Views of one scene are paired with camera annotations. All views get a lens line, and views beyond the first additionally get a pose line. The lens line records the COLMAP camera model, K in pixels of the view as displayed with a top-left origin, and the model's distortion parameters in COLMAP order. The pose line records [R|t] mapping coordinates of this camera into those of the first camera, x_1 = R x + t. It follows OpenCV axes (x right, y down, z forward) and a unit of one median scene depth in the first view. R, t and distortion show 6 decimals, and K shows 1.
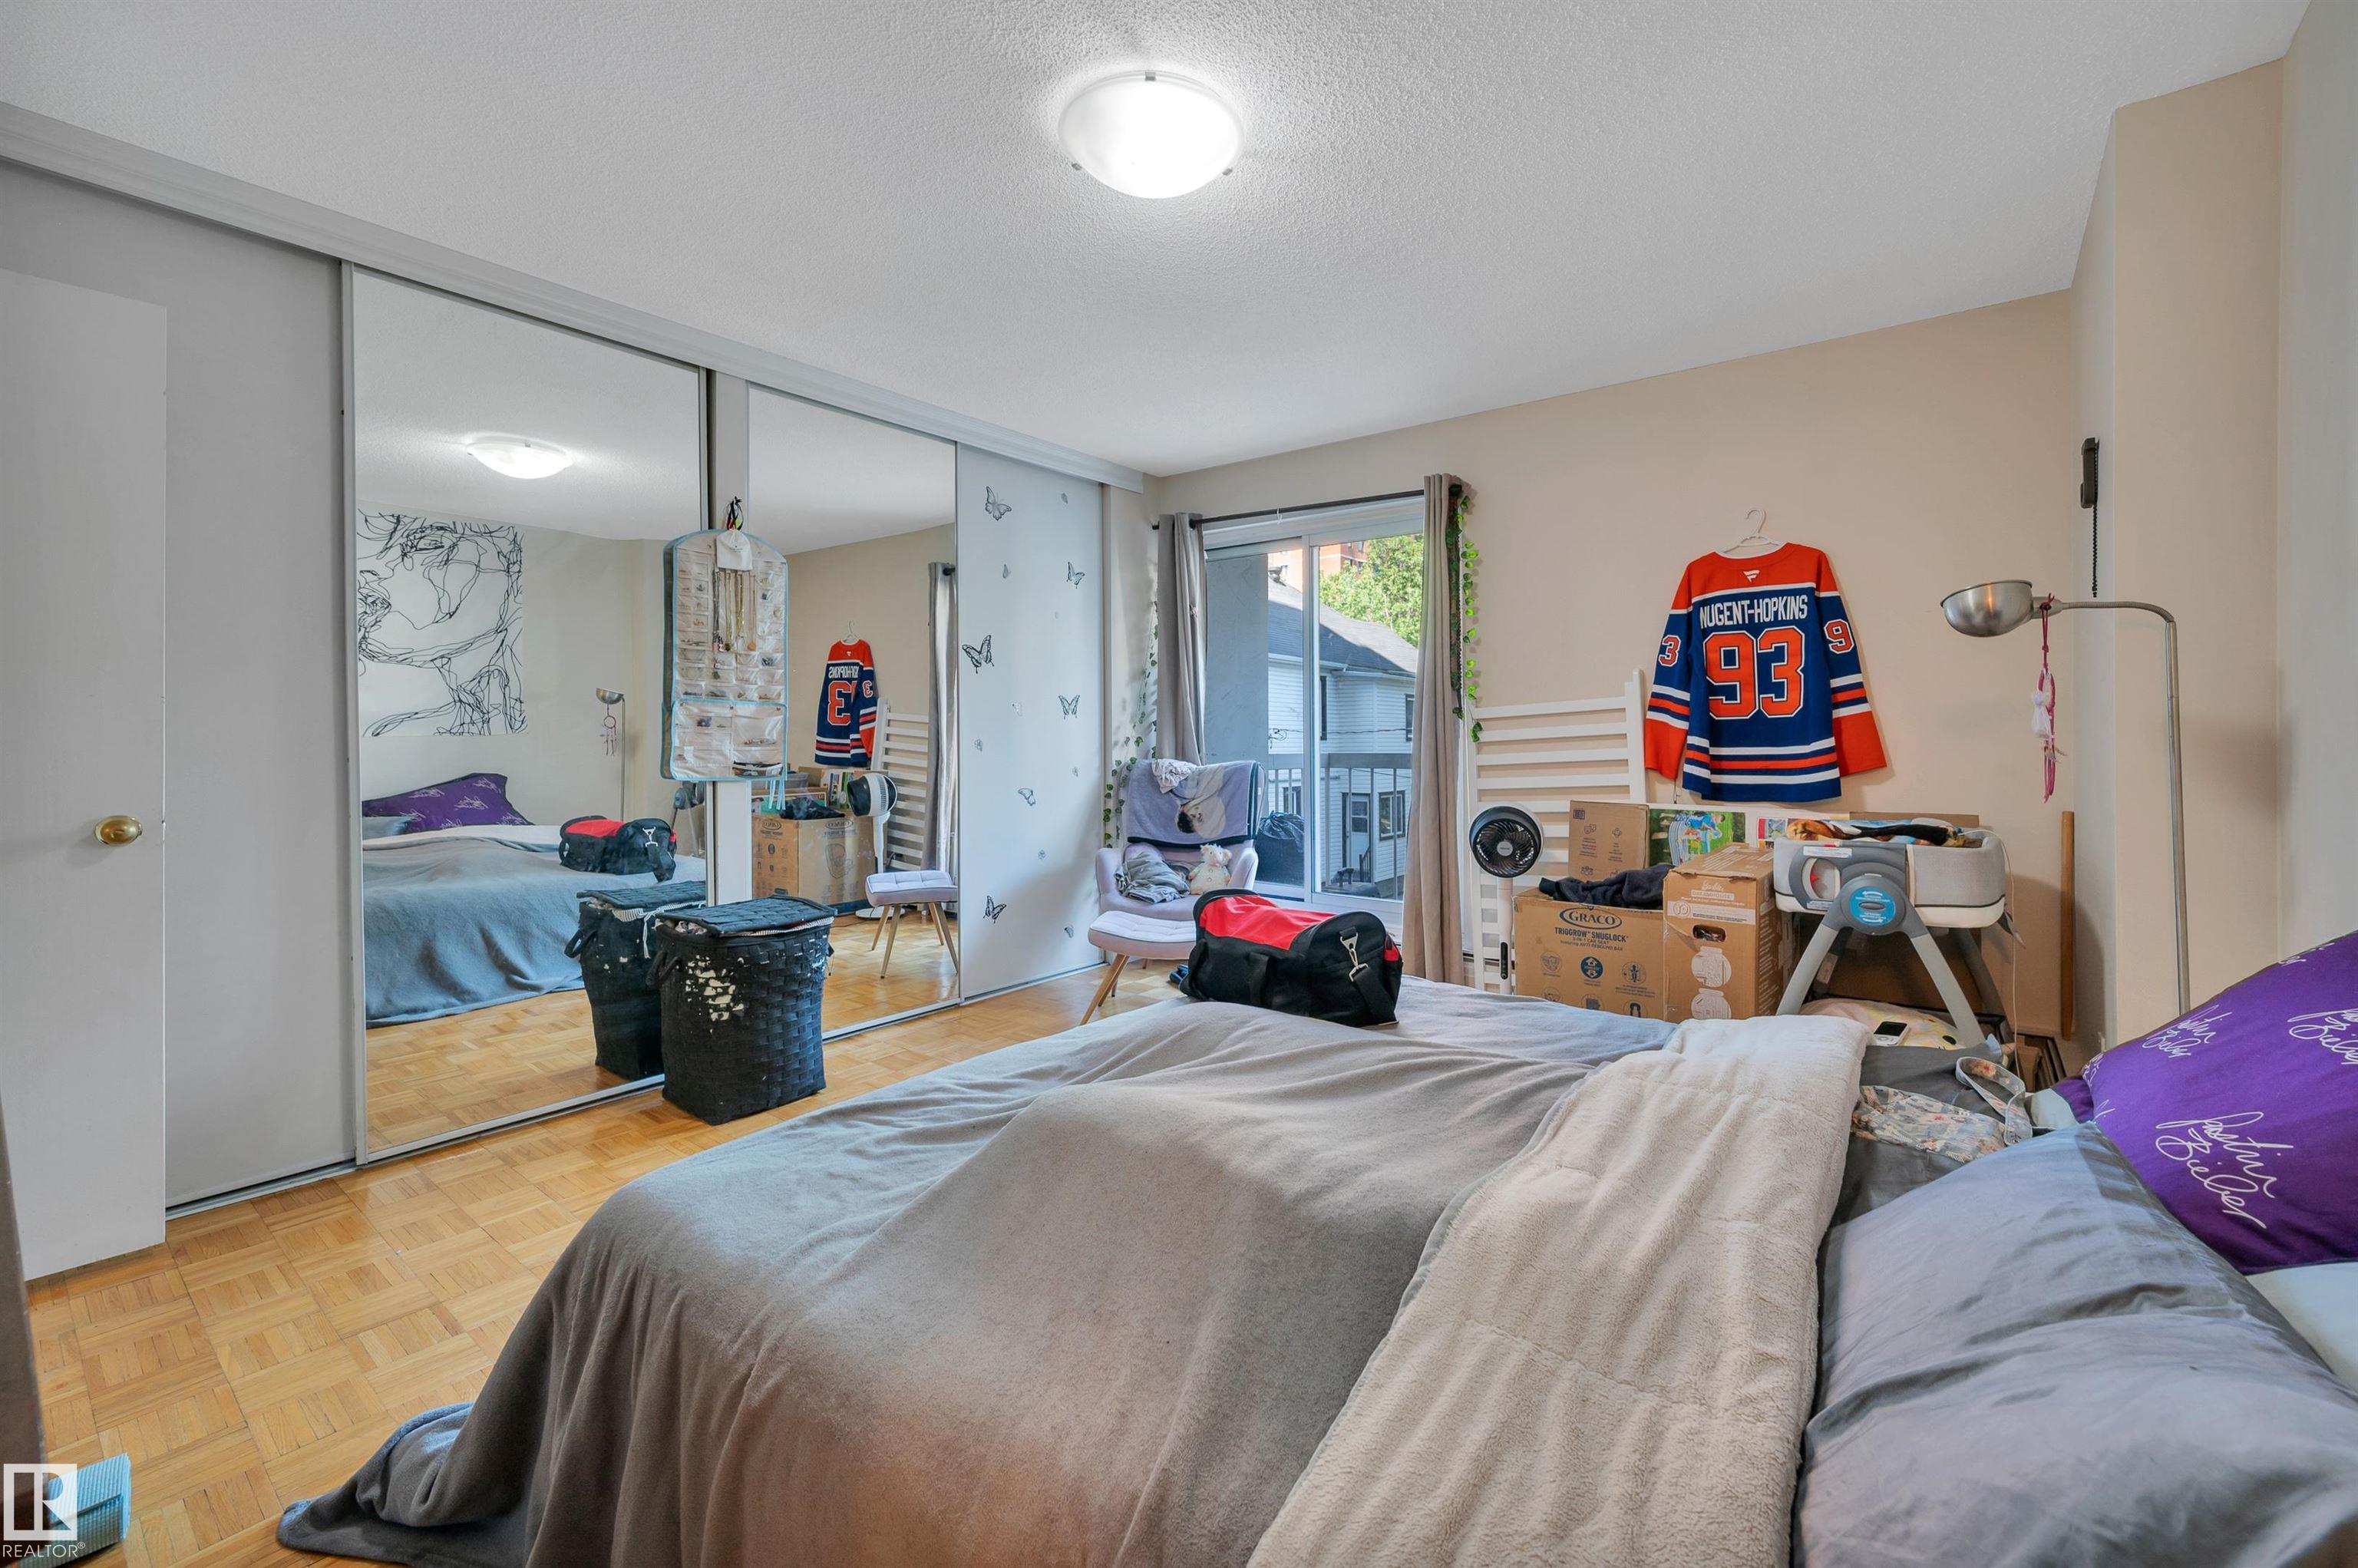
lens RADIAL K [[979.2, 0, 1211.0], [0, 979.2, 741.5], [0, 0, 1]] dist [-0.000987, -0.000161]
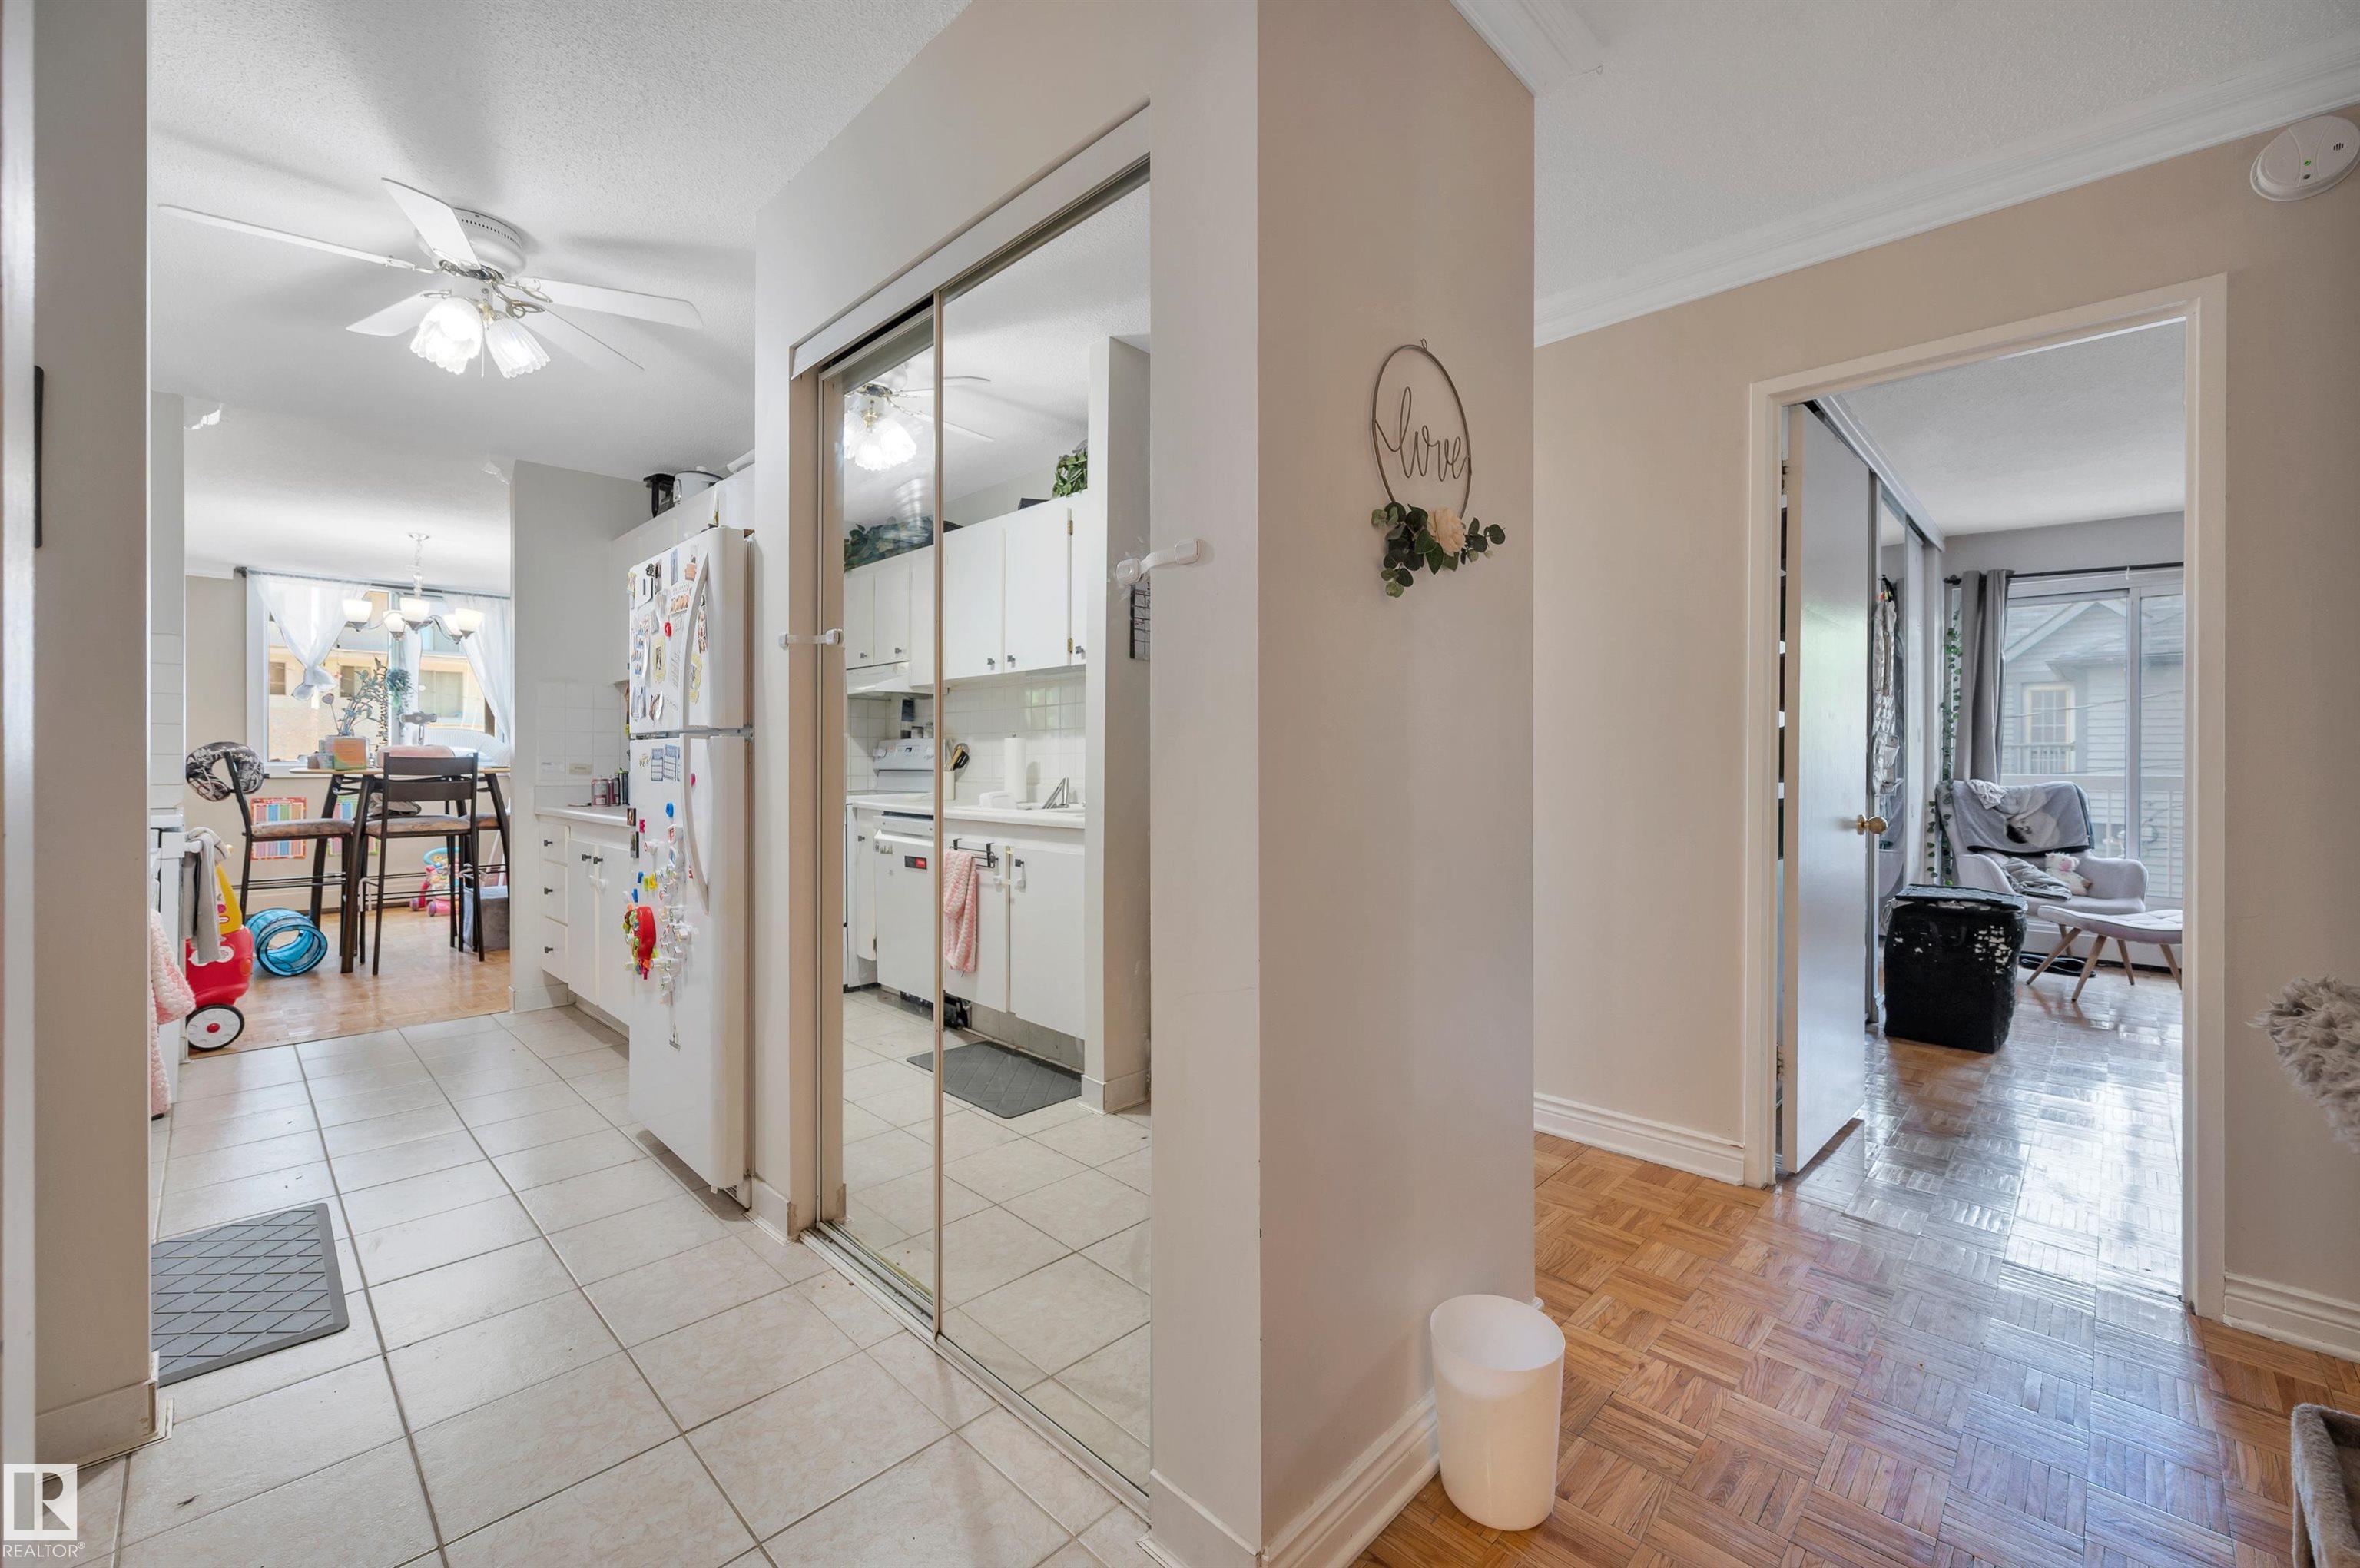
lens RADIAL K [[967.0, 0, 1188.3], [0, 967.0, 777.4], [0, 0, 1]] dist [-0.013010, -0.000036]
pose [[0.992847, 0.002898, -0.119359, -1.211436], [-0.001012, 0.999874, 0.015856, -0.003571], [0.119390, -0.015622, 0.992725, -0.355578]]
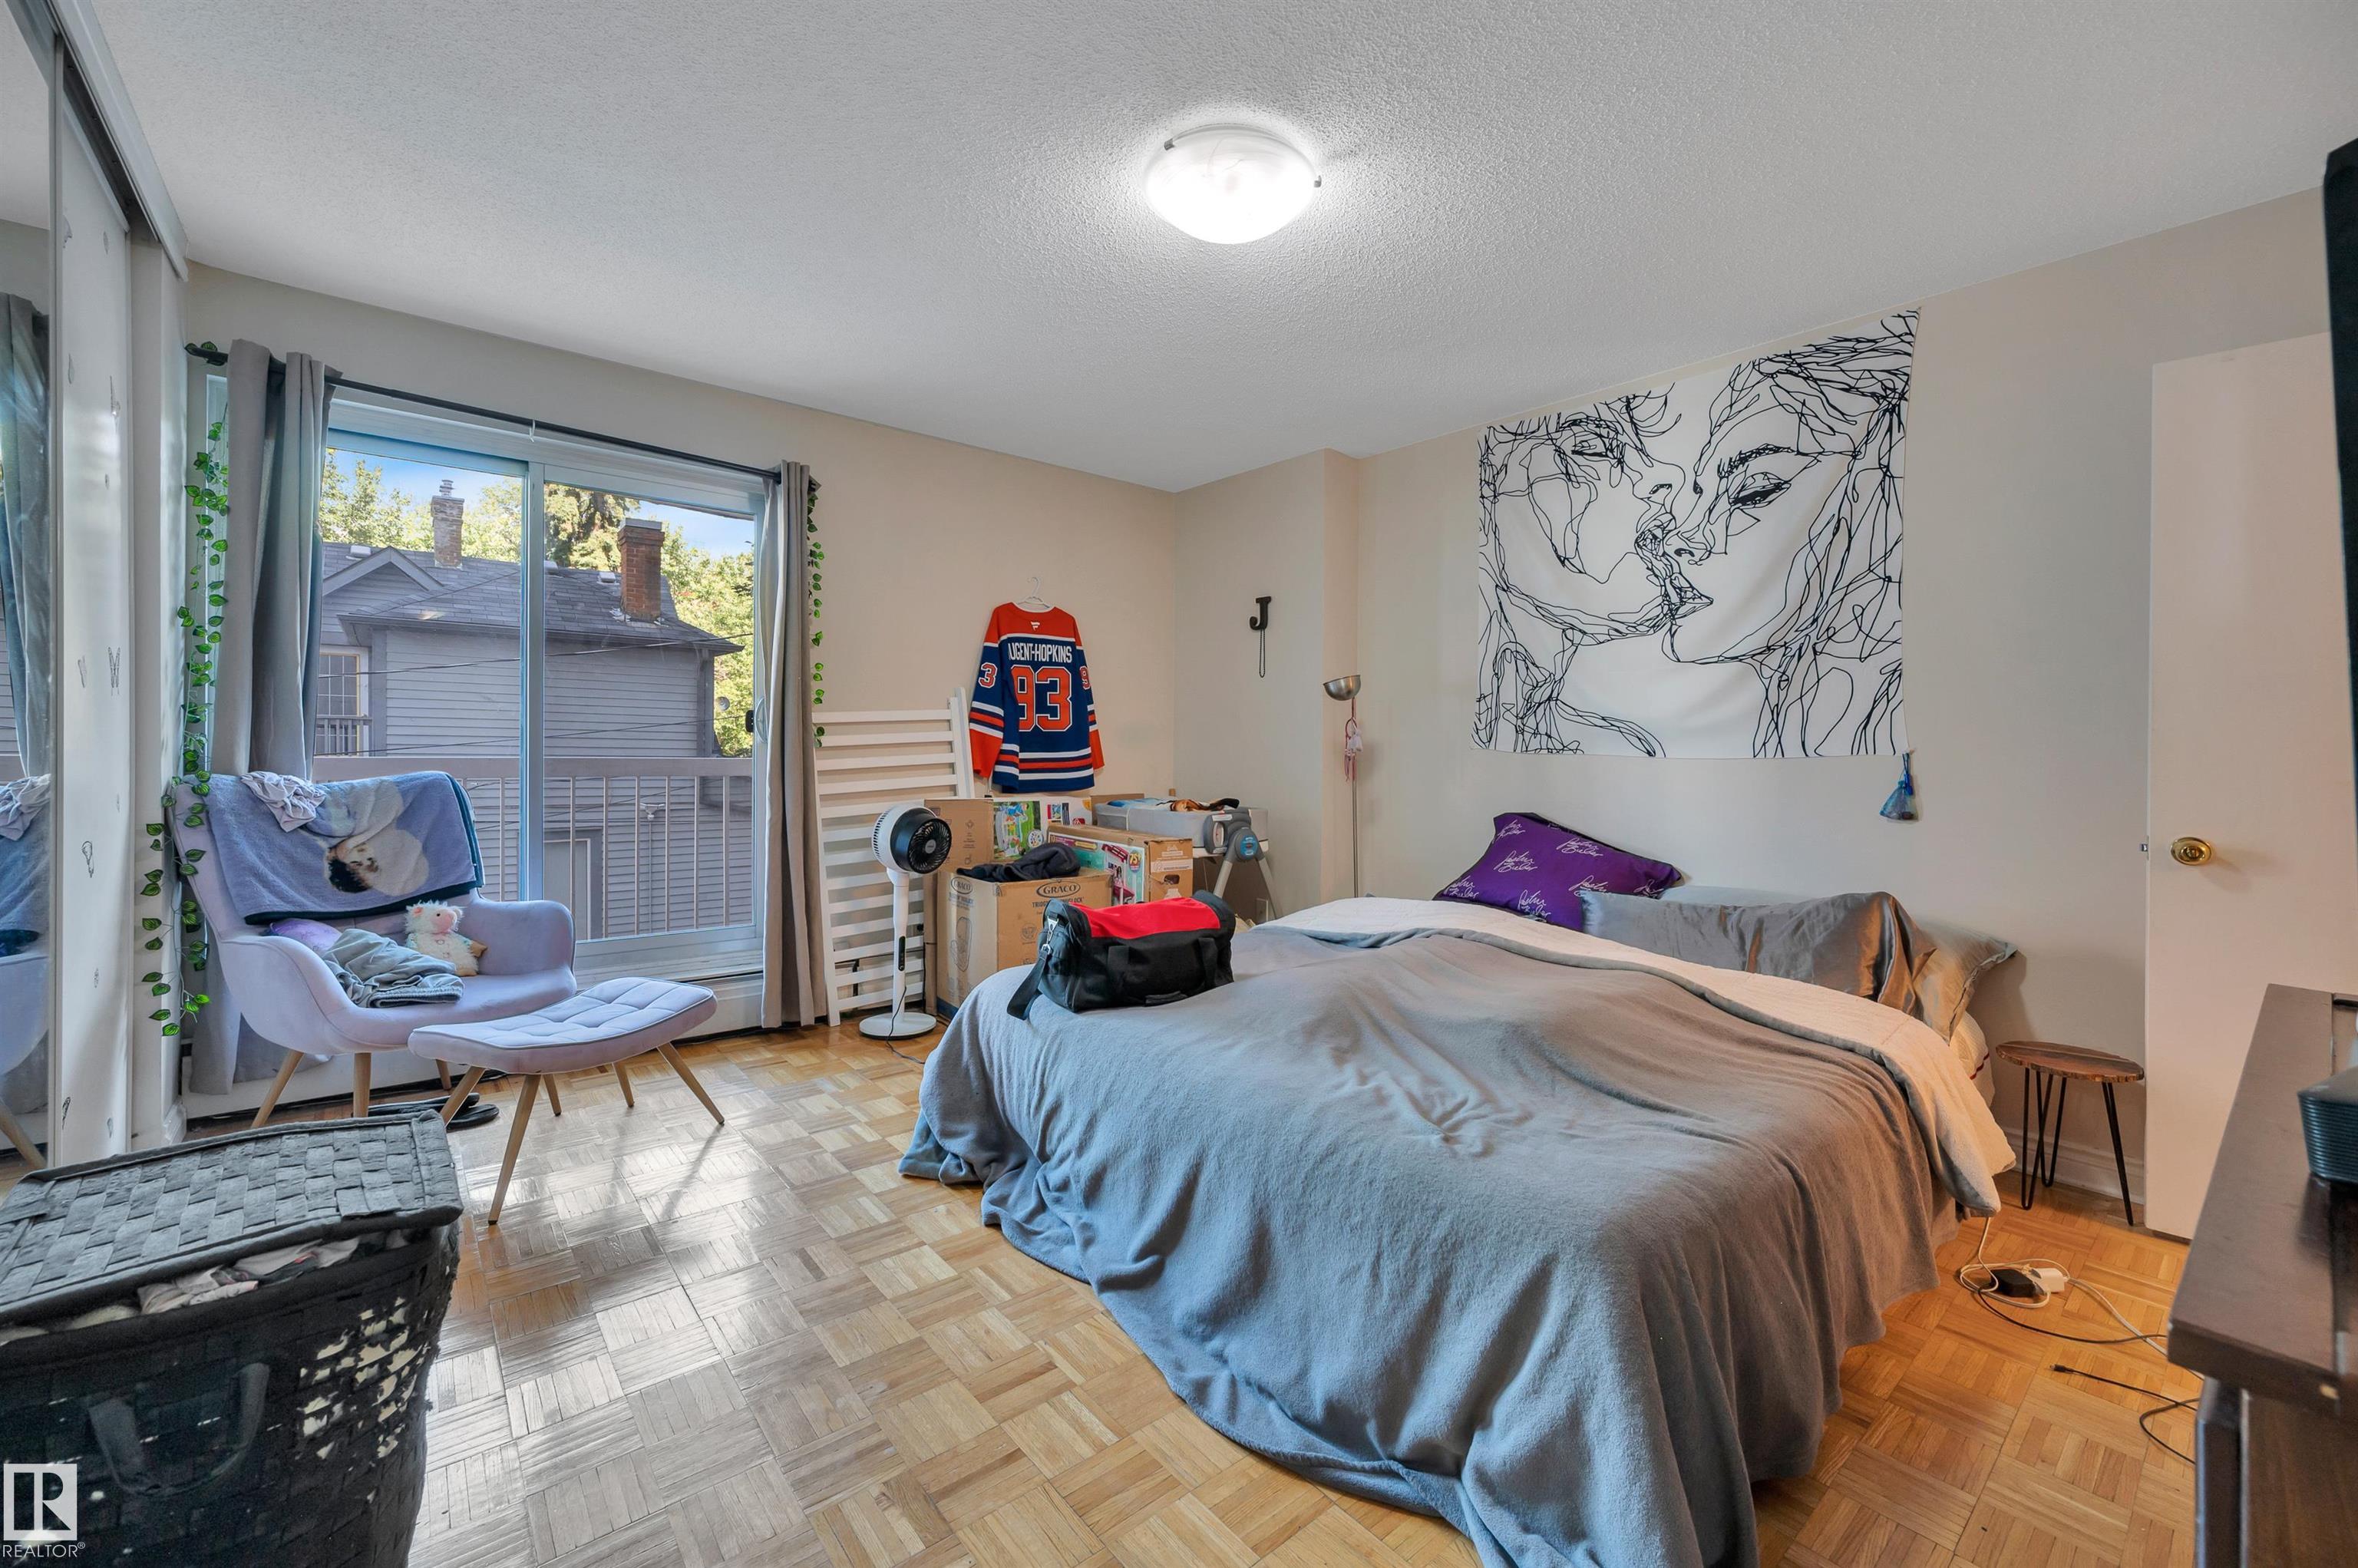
lens RADIAL K [[947.1, 0, 1187.7], [0, 947.1, 747.1], [0, 0, 1]] dist [-0.000710, -0.000058]
pose [[0.214513, 0.002646, 0.976718, -0.676818], [-0.010253, 0.999947, -0.000457, -0.003234], [-0.976667, -0.009916, 0.214529, 0.507162]]
